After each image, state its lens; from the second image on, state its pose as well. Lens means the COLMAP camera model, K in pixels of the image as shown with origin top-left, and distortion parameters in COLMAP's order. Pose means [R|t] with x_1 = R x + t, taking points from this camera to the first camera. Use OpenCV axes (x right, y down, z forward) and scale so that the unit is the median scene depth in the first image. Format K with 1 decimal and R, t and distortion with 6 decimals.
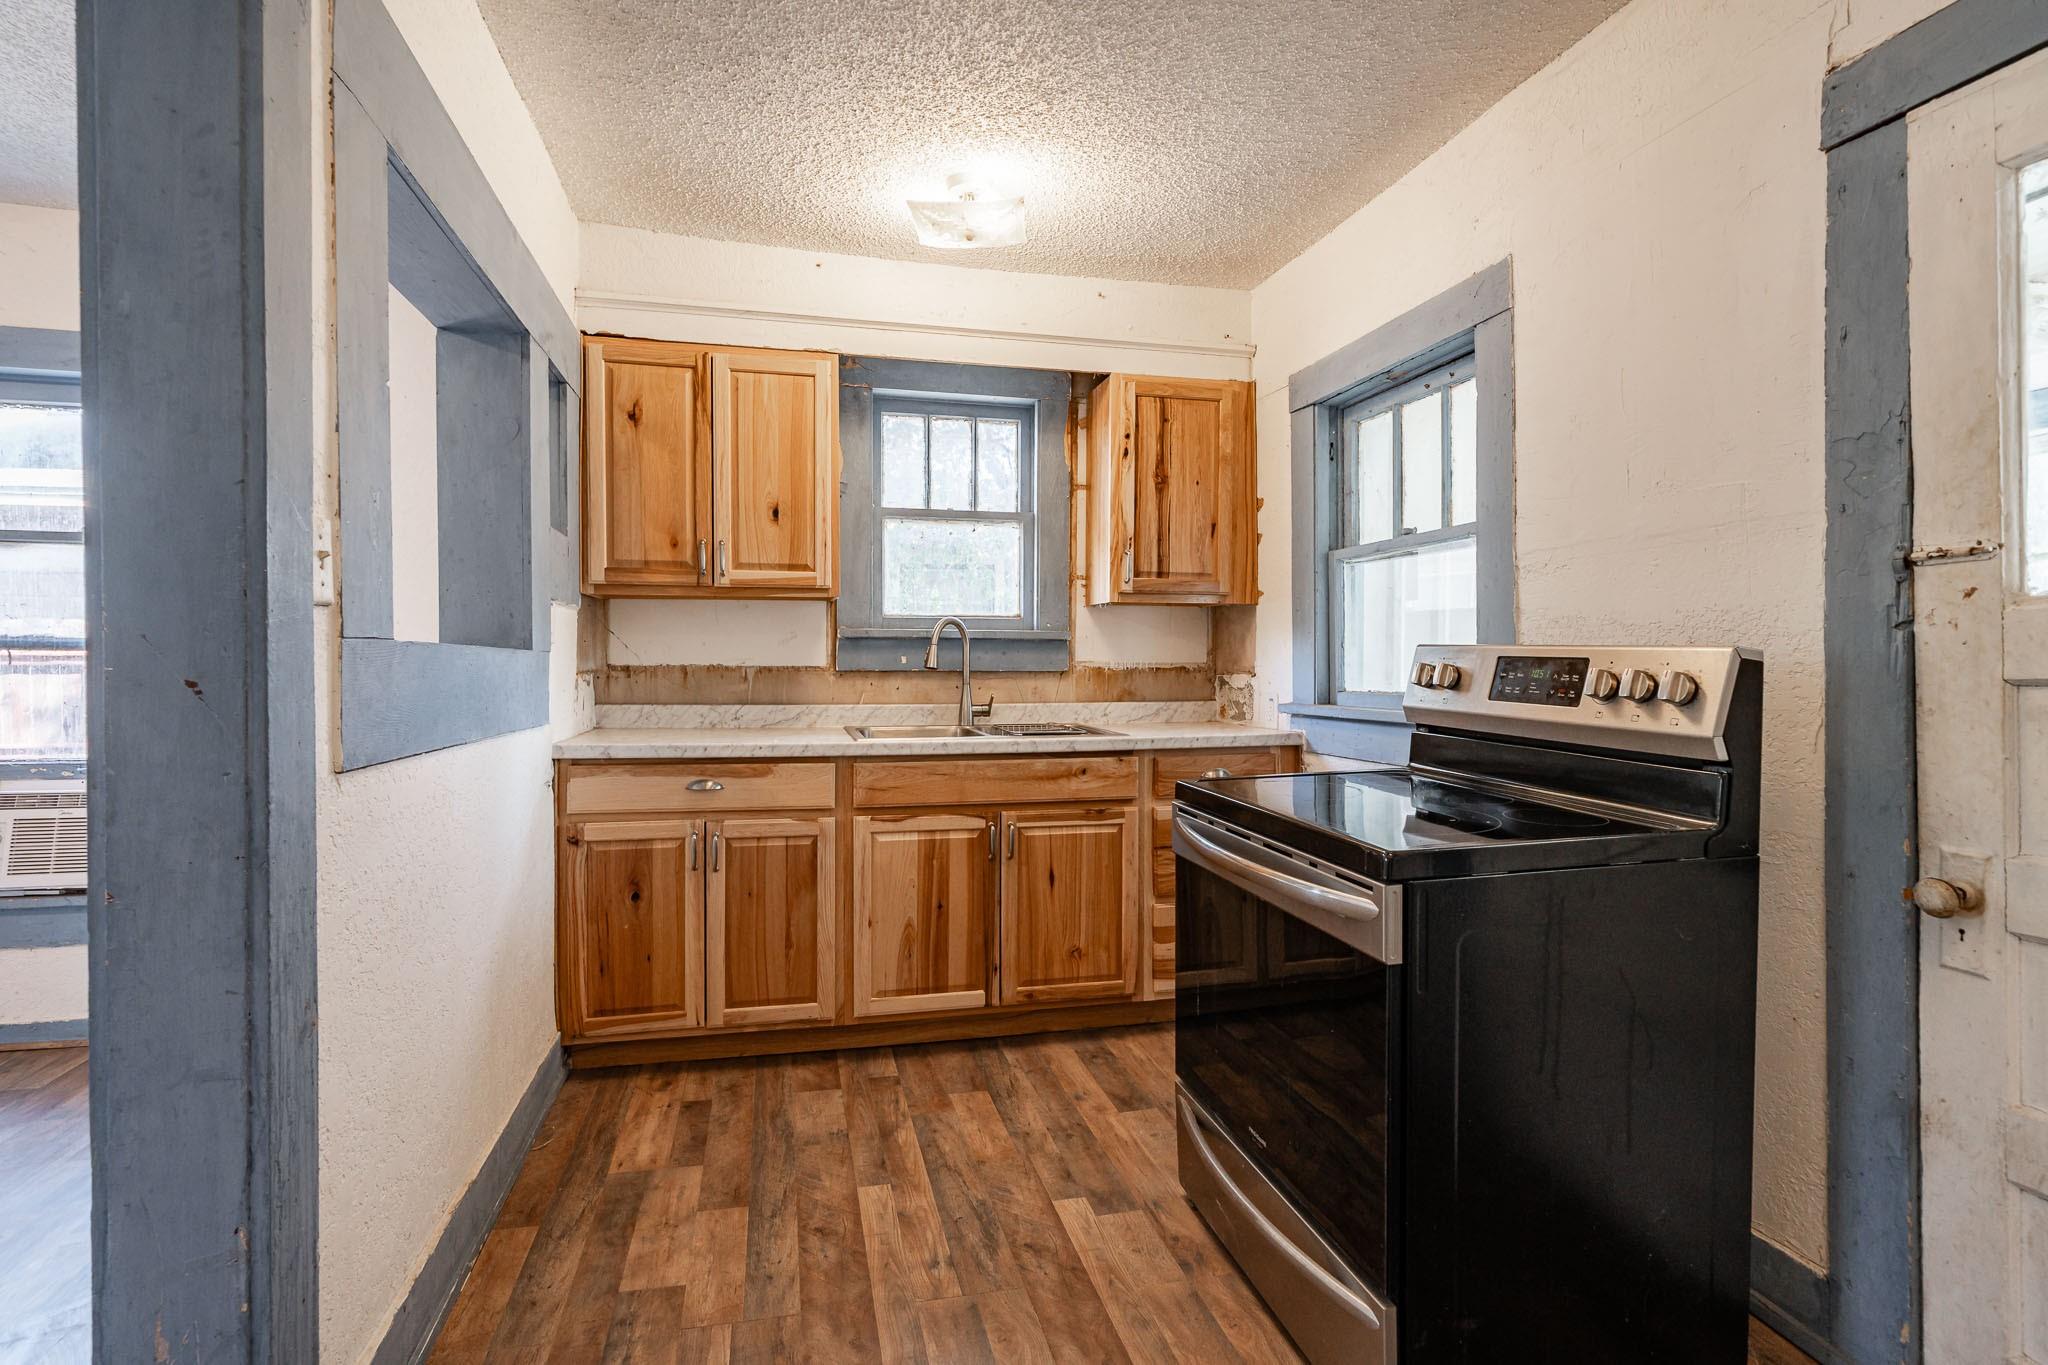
lens RADIAL K [[973.8, 0, 988.7], [0, 973.8, 673.6], [0, 0, 1]] dist [0.004068, 0.000676]
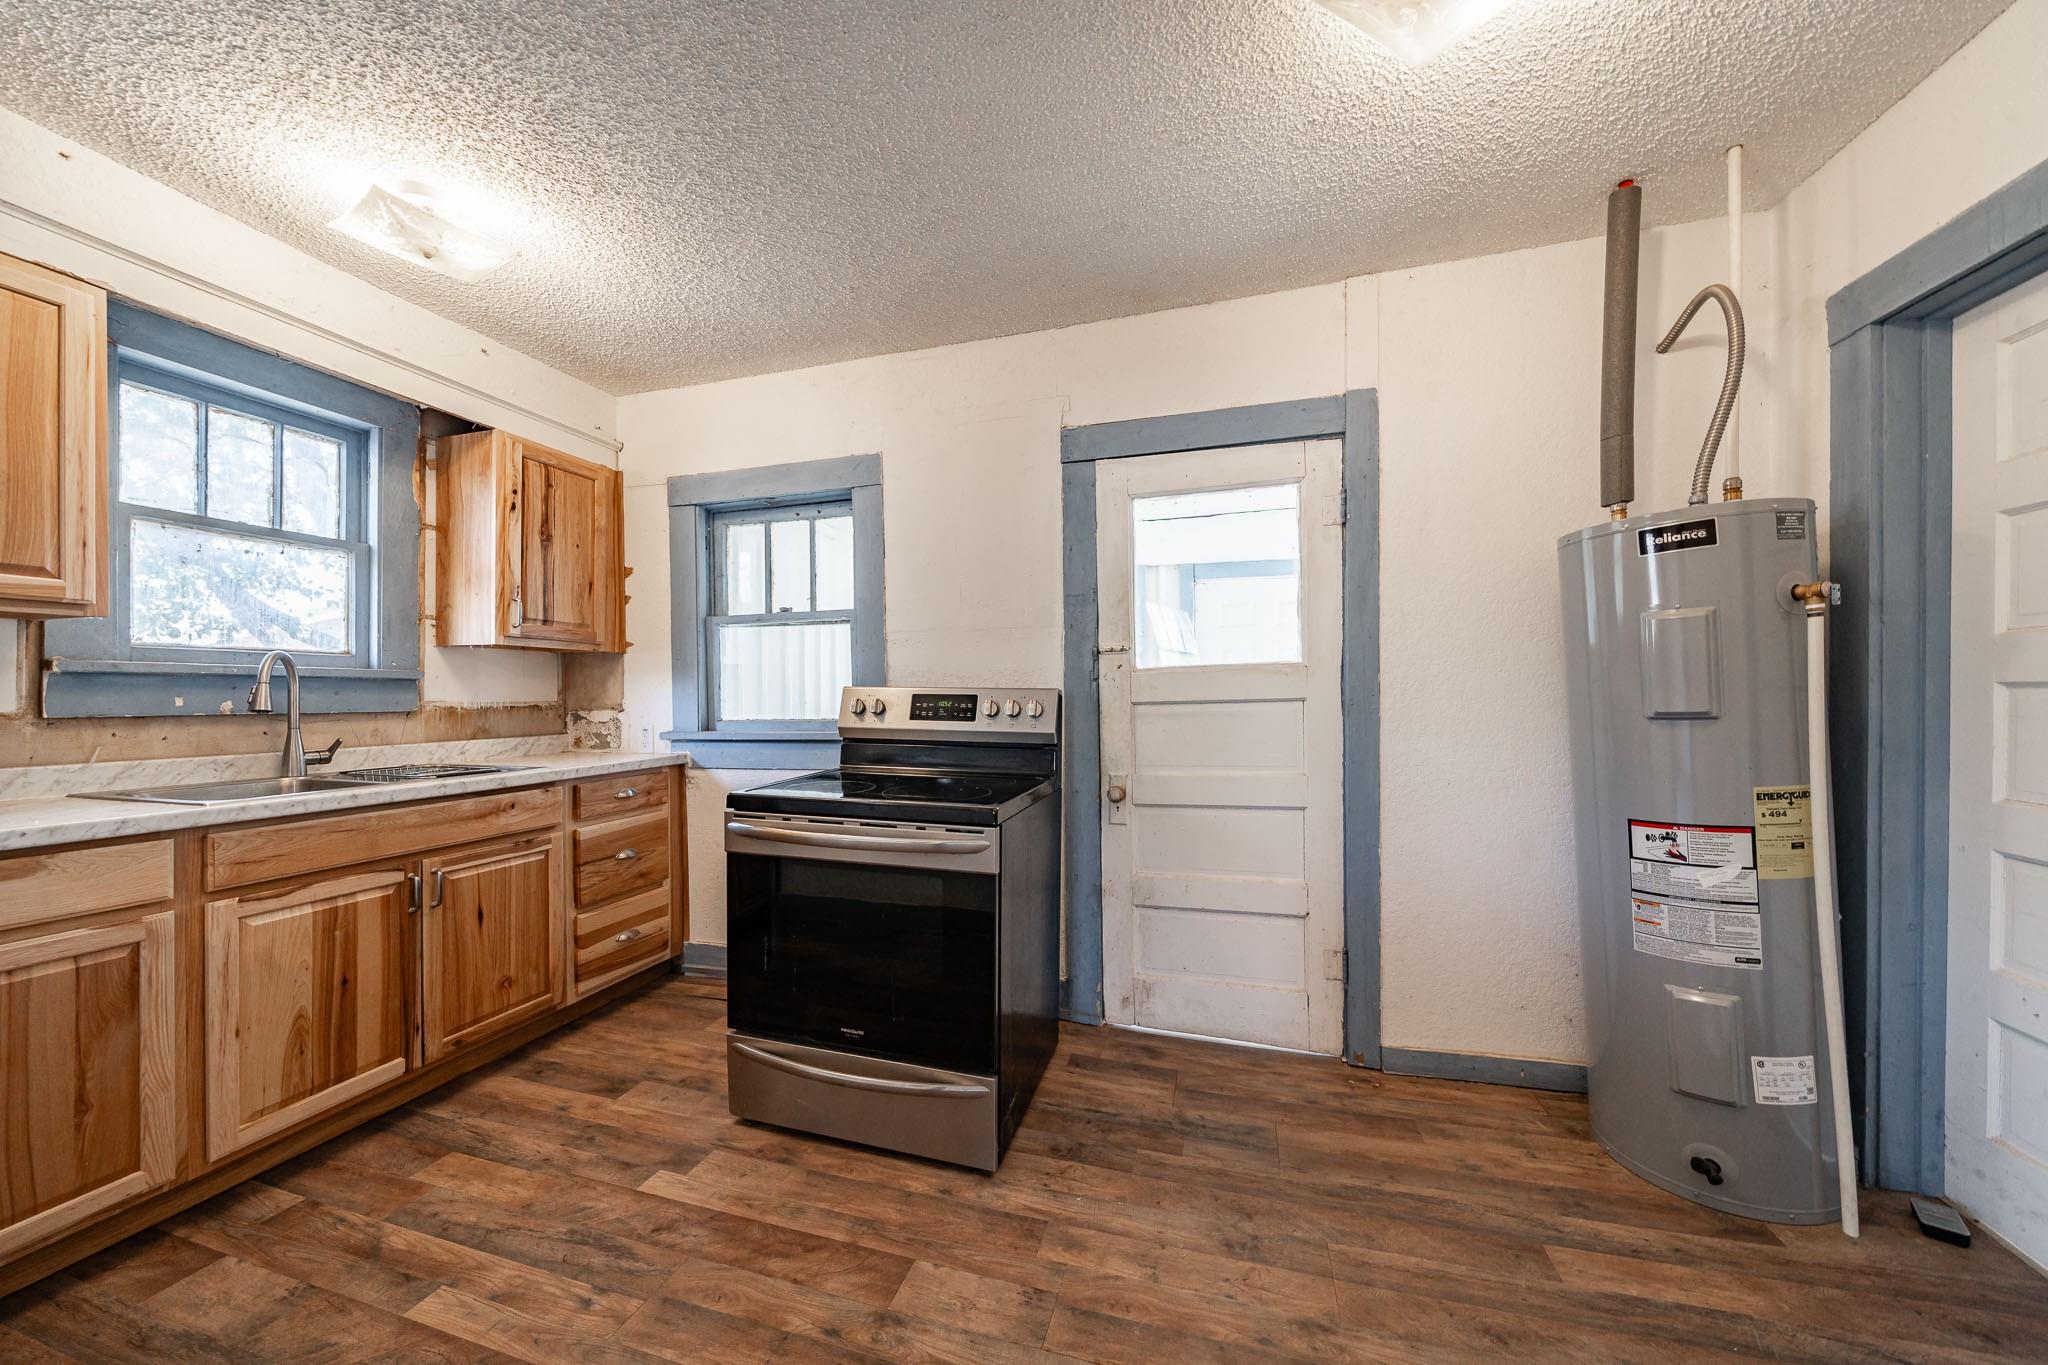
lens RADIAL K [[707.3, 0, 1009.1], [0, 707.3, 692.7], [0, 0, 1]] dist [-0.001038, -0.000304]
pose [[0.510114, -0.002070, 0.860104, -0.363045], [0.020190, 0.999750, -0.009568, -0.004064], [-0.859870, 0.022246, 0.510028, 0.194109]]
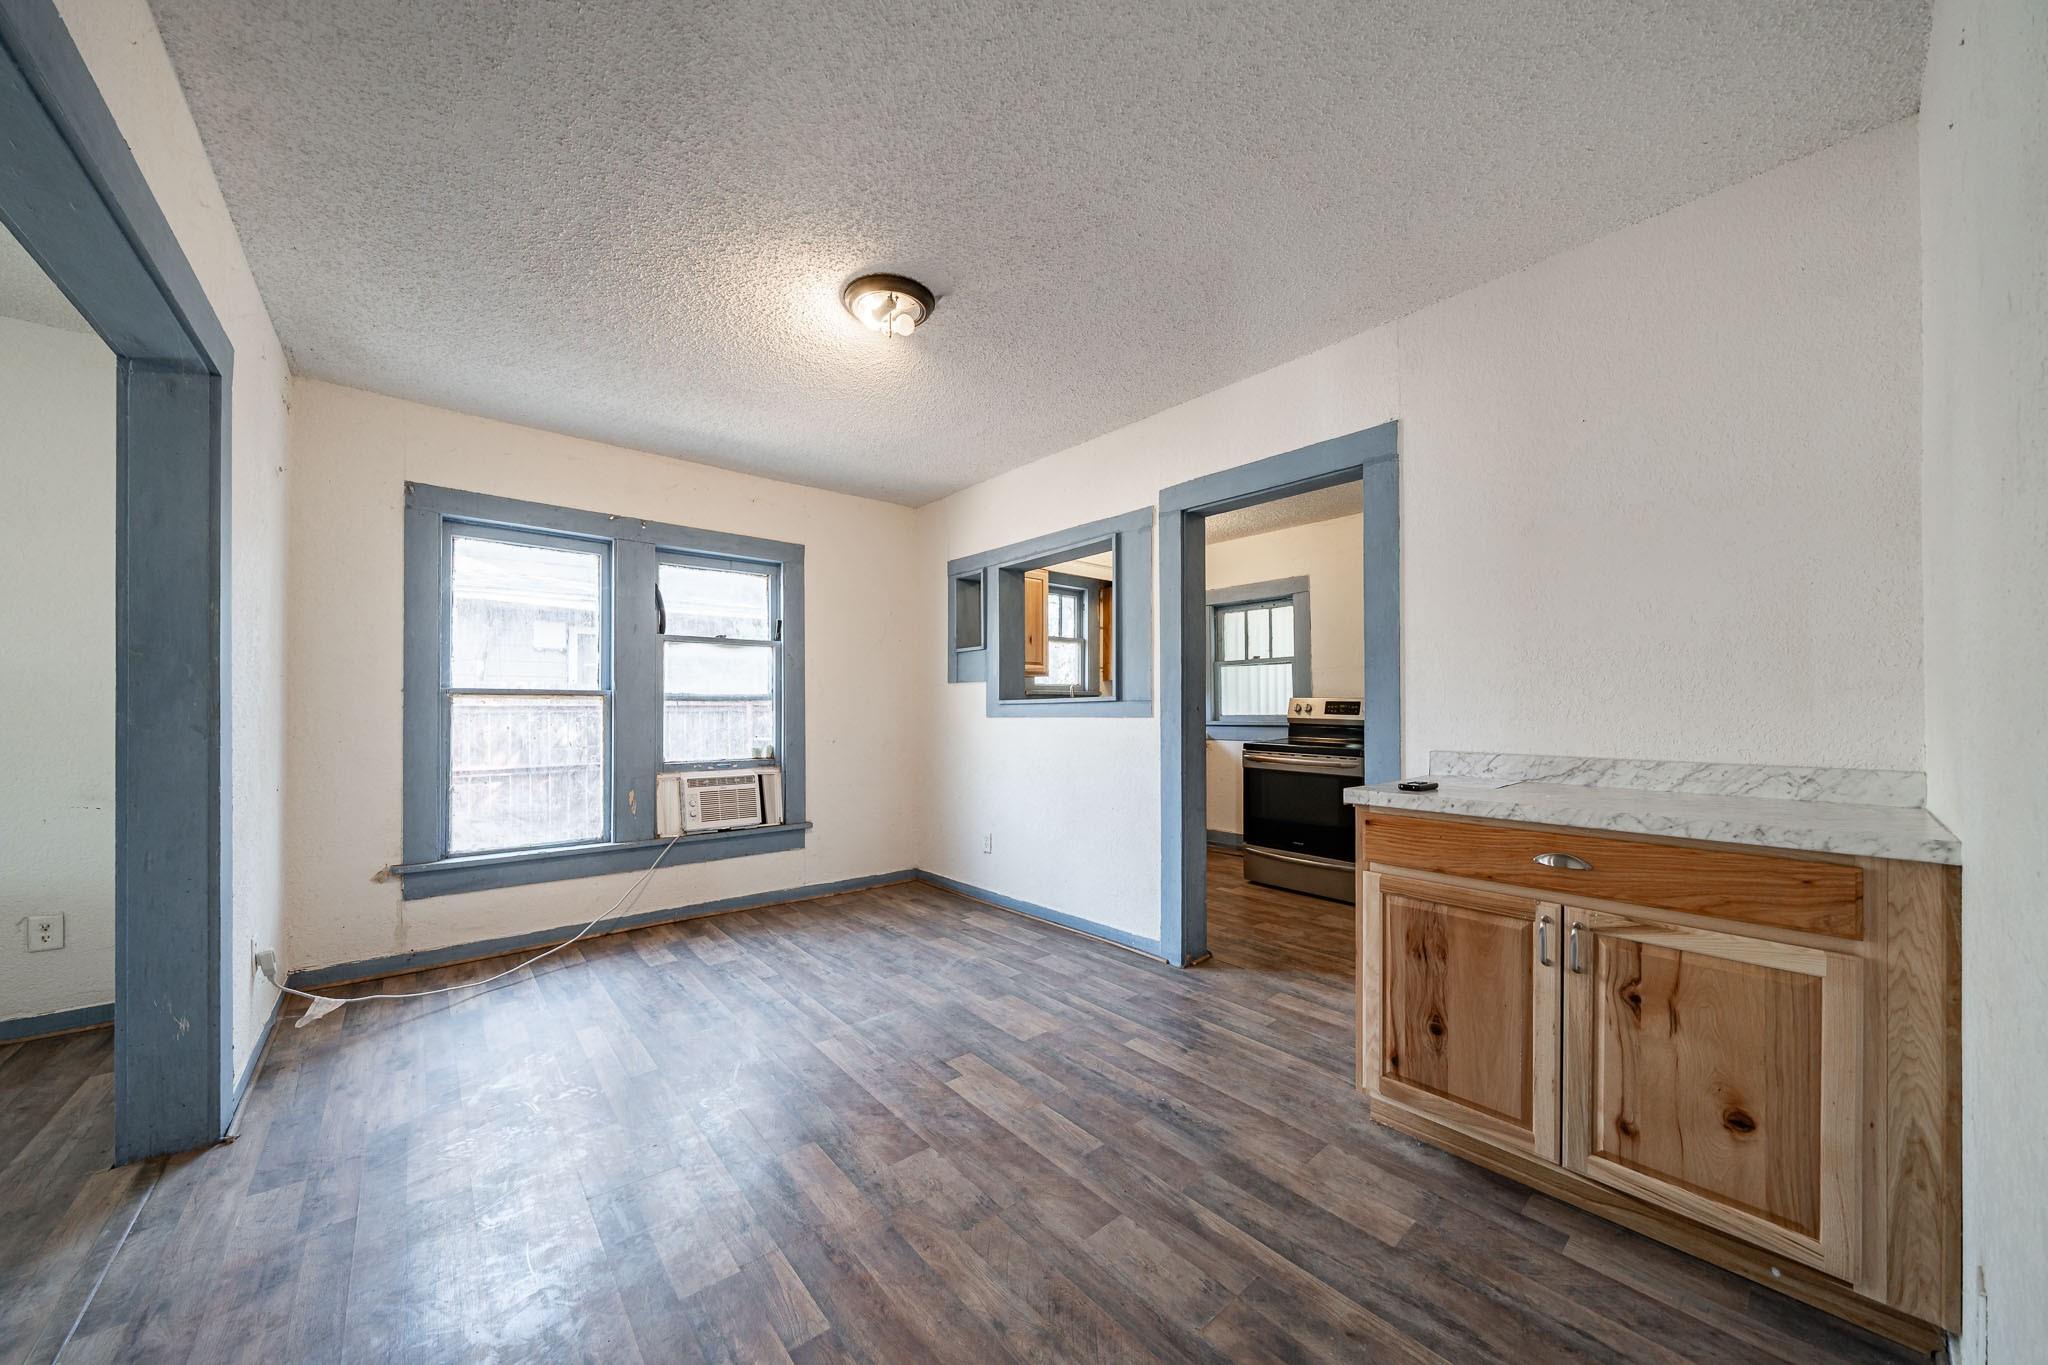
lens RADIAL K [[707.3, 0, 1017.3], [0, 707.3, 699.3], [0, 0, 1]] dist [-0.001038, -0.000304]
pose [[0.888674, -0.002042, 0.458535, -1.277837], [0.011161, 0.999790, -0.017178, 0.003283], [-0.458403, 0.020383, 0.888510, -0.562525]]
